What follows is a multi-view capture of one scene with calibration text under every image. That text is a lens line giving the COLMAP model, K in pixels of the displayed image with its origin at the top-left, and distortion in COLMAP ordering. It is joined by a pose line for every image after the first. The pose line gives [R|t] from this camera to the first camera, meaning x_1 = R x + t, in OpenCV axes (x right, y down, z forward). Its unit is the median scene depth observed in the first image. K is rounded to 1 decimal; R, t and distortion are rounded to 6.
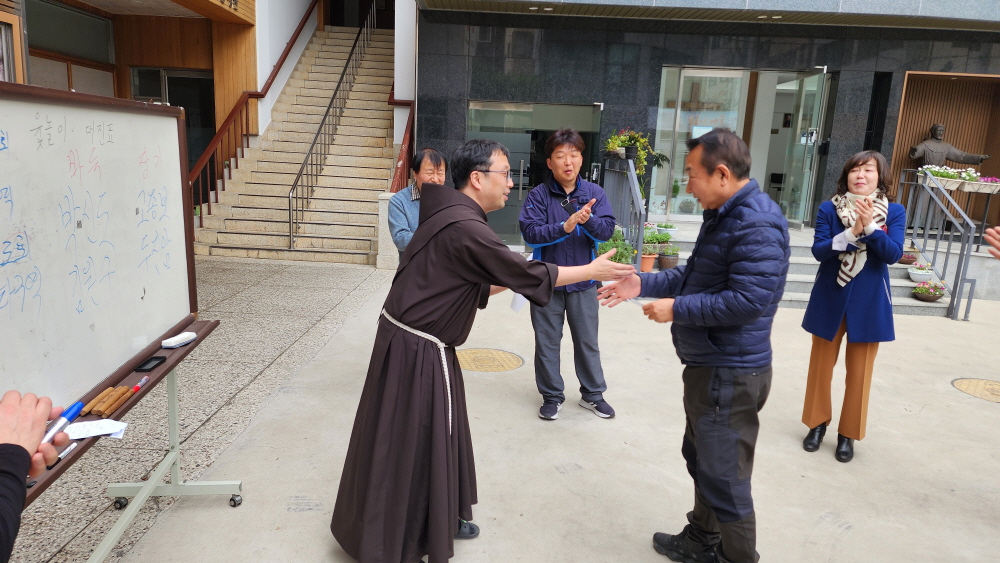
lens RADIAL K [[665.7, 0, 501.2], [0, 665.7, 285.5], [0, 0, 1]] dist [0.077971, -0.066734]
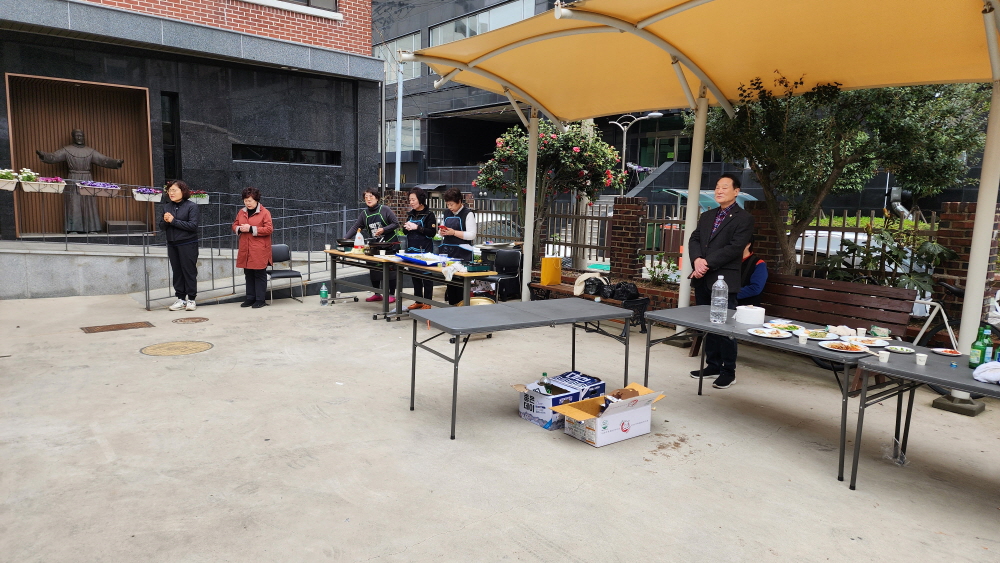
lens RADIAL K [[668.9, 0, 500.8], [0, 668.9, 288.8], [0, 0, 1]] dist [0.071857, -0.061735]
pose [[0.792468, -0.104694, 0.600861, 0.562927], [0.117575, 0.992902, 0.017935, 0.063567], [-0.598474, 0.056433, 0.799152, -0.201999]]
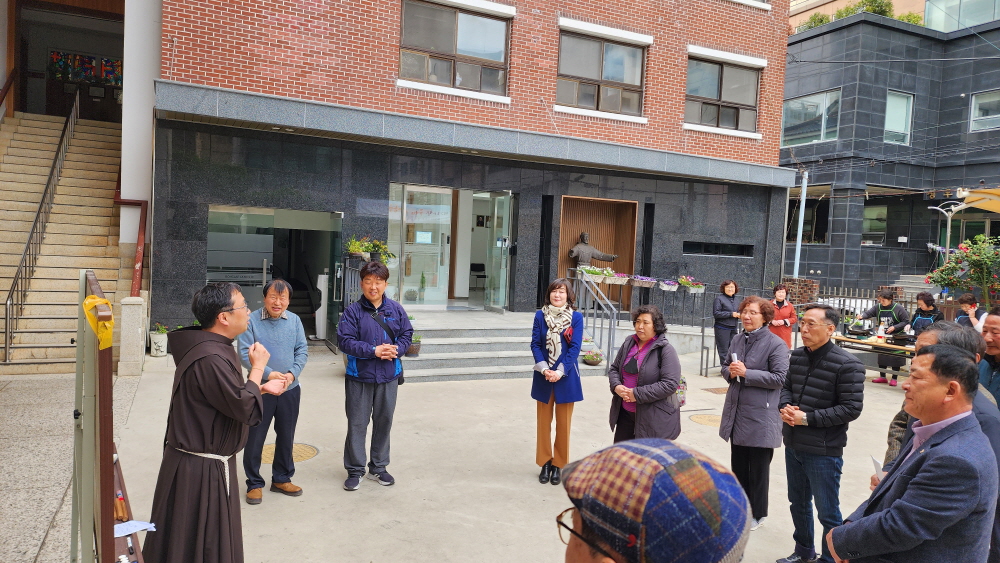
lens RADIAL K [[669.9, 0, 496.3], [0, 669.9, 254.7], [0, 0, 1]] dist [0.136605, -0.133083]
pose [[0.904560, -0.006453, 0.426298, -0.109235], [0.071830, 0.987899, -0.137462, -0.020785], [-0.420252, 0.154964, 0.894077, -0.146436]]
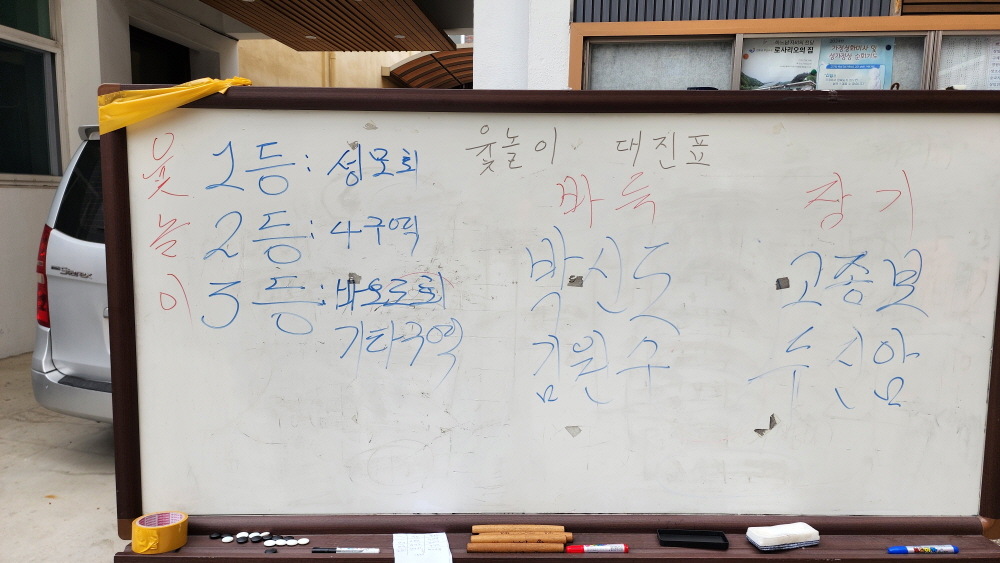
lens RADIAL K [[669.3, 0, 504.1], [0, 669.3, 281.6], [0, 0, 1]] dist [0.081523, -0.073088]
pose [[-0.123532, 0.073767, -0.989595, 0.016369], [-0.212089, 0.972228, 0.098947, -0.032502], [0.969411, 0.222105, -0.104456, 0.228754]]
